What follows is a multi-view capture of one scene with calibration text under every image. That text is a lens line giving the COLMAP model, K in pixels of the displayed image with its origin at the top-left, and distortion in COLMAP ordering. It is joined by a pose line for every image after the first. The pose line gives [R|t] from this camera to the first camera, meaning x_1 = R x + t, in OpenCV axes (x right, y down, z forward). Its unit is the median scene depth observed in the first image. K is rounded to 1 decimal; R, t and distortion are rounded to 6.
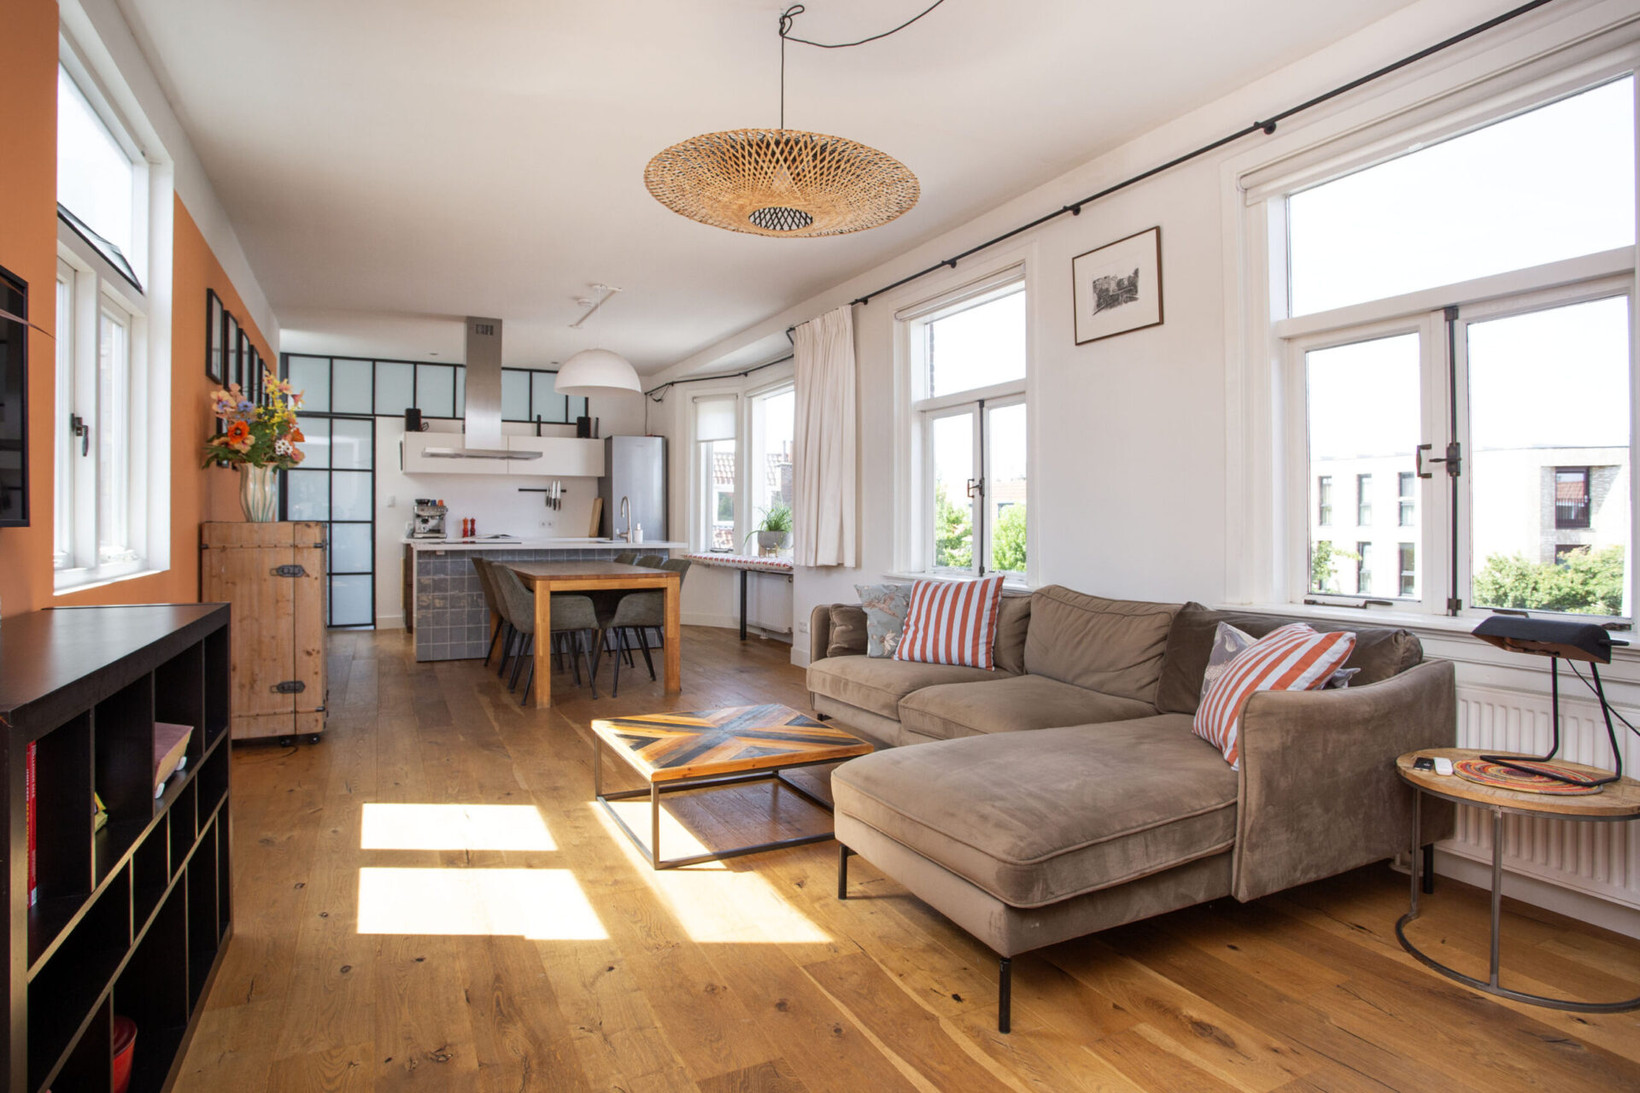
lens RADIAL K [[904.7, 0, 802.0], [0, 904.7, 517.5], [0, 0, 1]] dist [-0.056369, 0.034181]
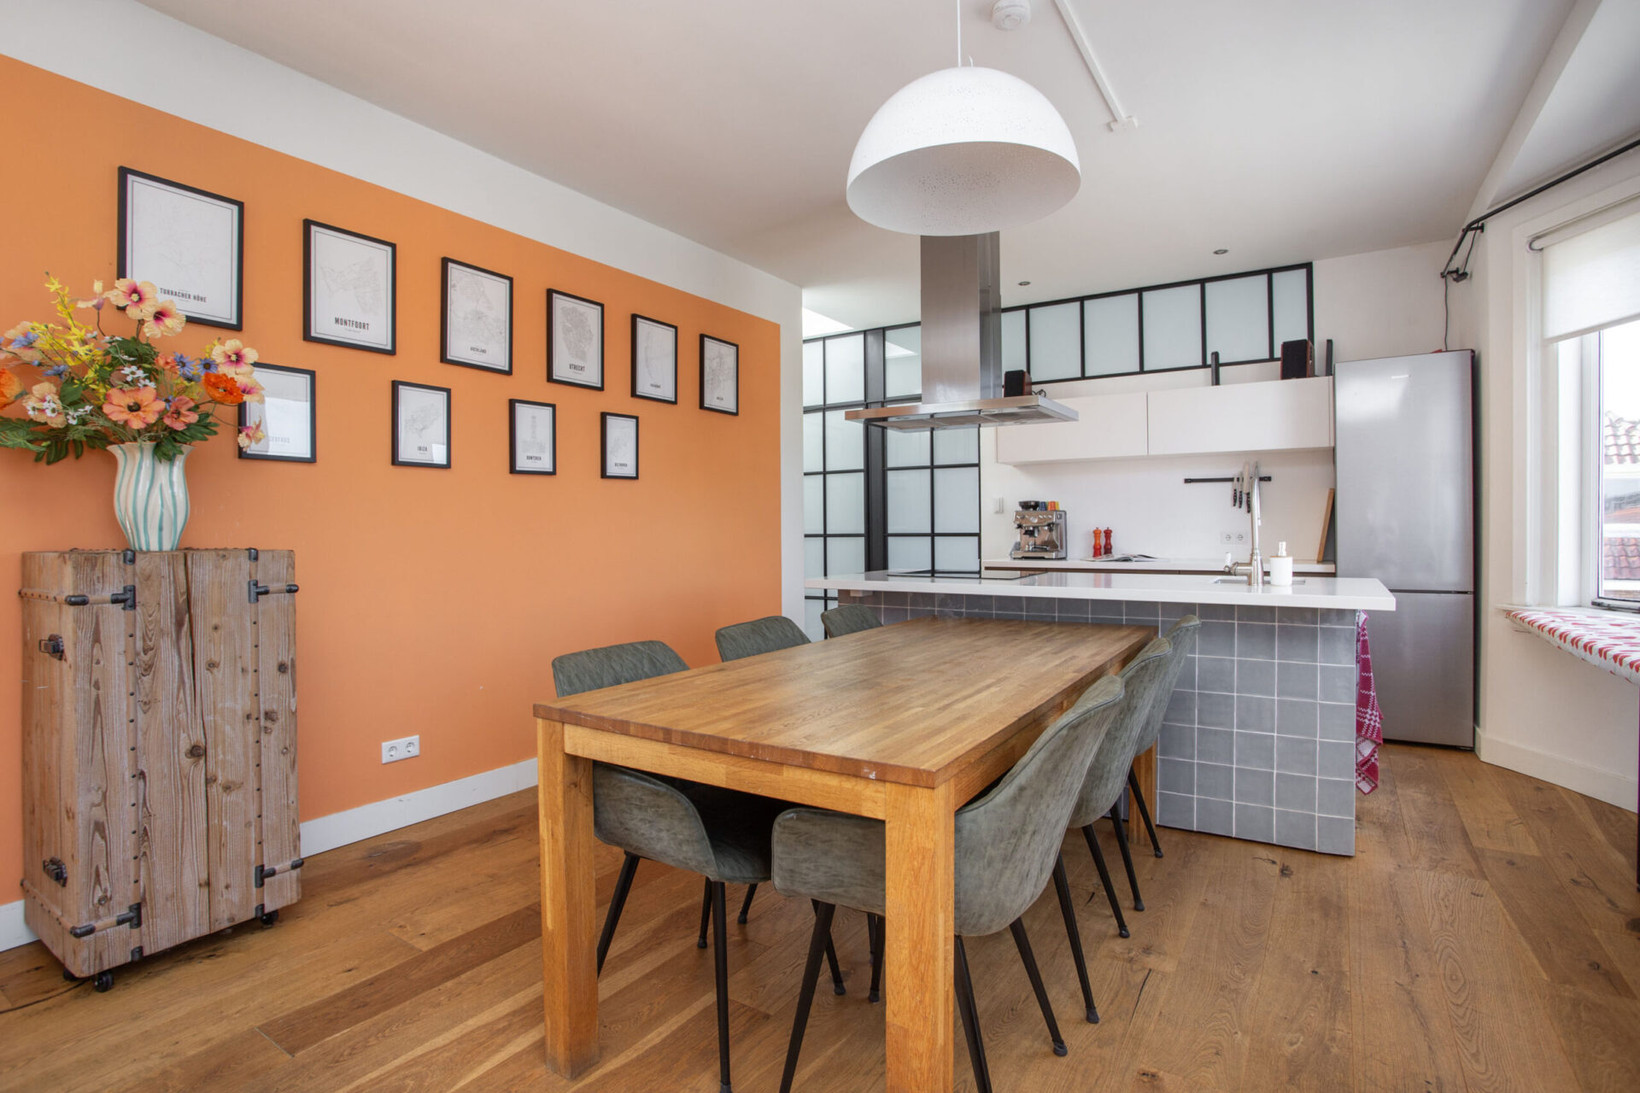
lens RADIAL K [[805.0, 0, 826.8], [0, 805.0, 539.8], [0, 0, 1]] dist [-0.078445, 0.032349]
pose [[0.524691, 0.005582, -0.851275, 0.024619], [0.011842, 0.999834, 0.013855, -0.001858], [0.851210, -0.017350, 0.524538, 0.877719]]
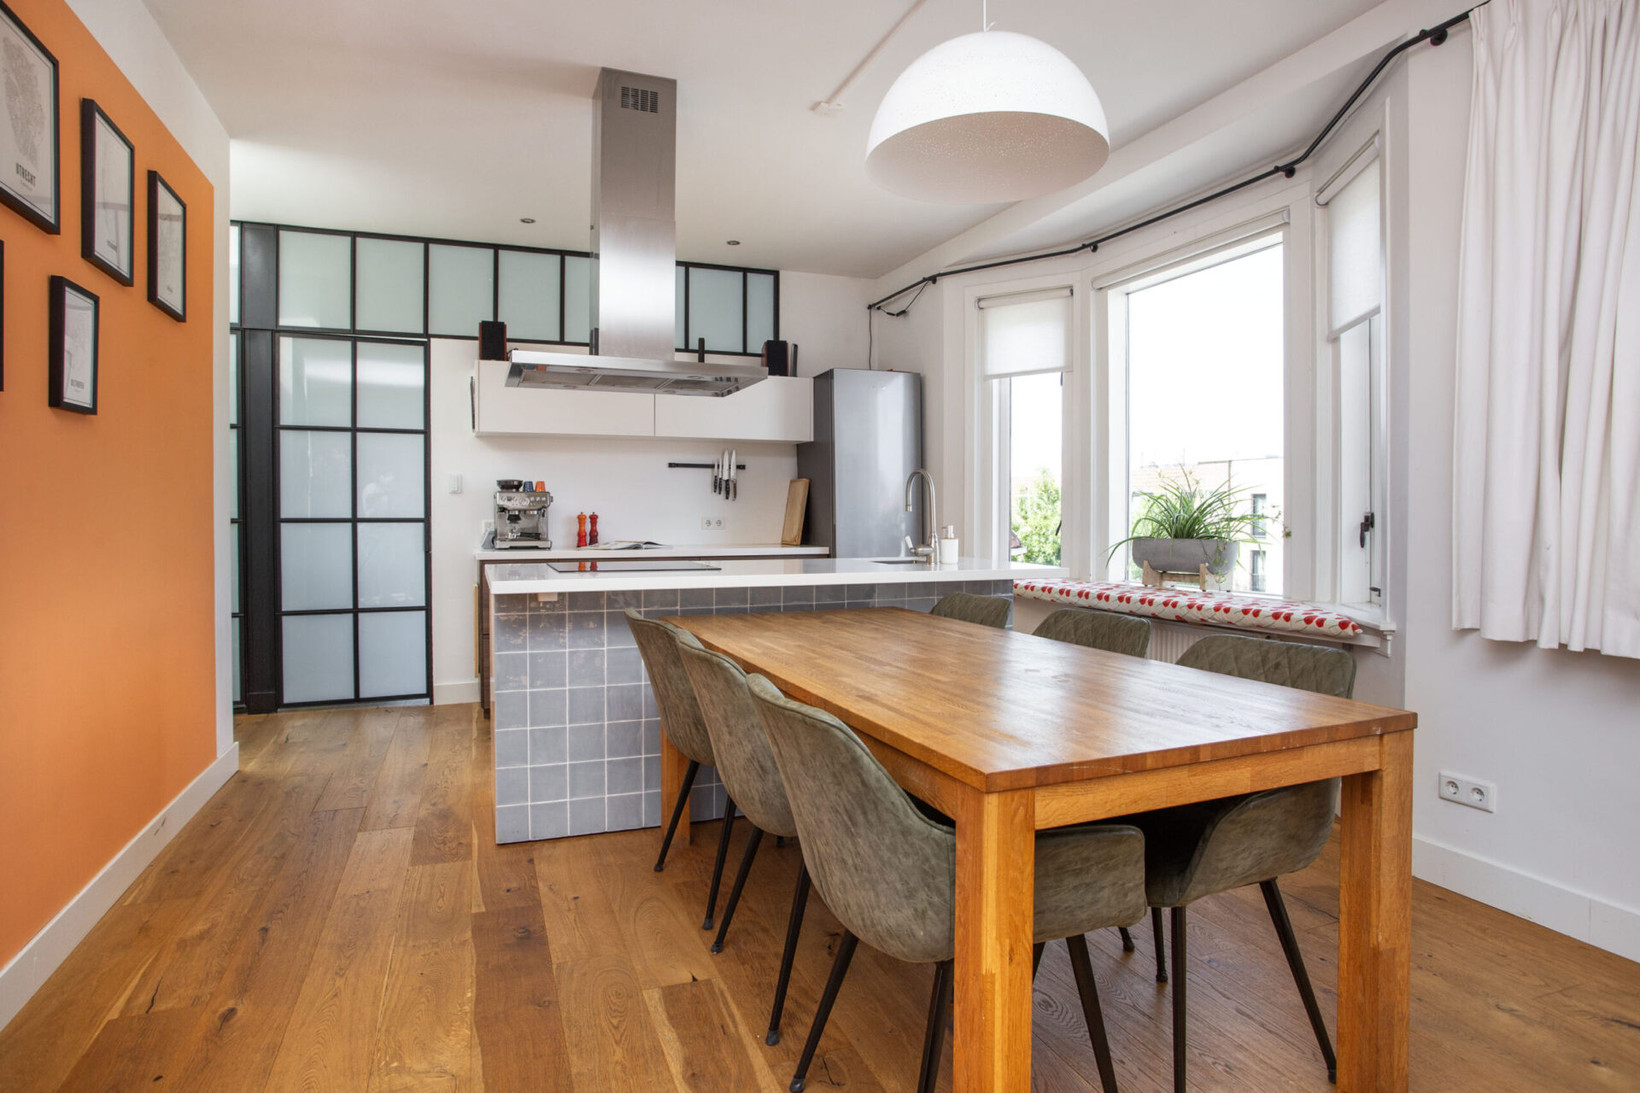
lens RADIAL K [[888.3, 0, 810.0], [0, 888.3, 528.9], [0, 0, 1]] dist [-0.070712, 0.026576]
pose [[0.997111, 0.000914, -0.075947, -0.304253], [0.000687, 0.999778, 0.021062, -0.001643], [0.075949, -0.021053, 0.996889, 0.729039]]
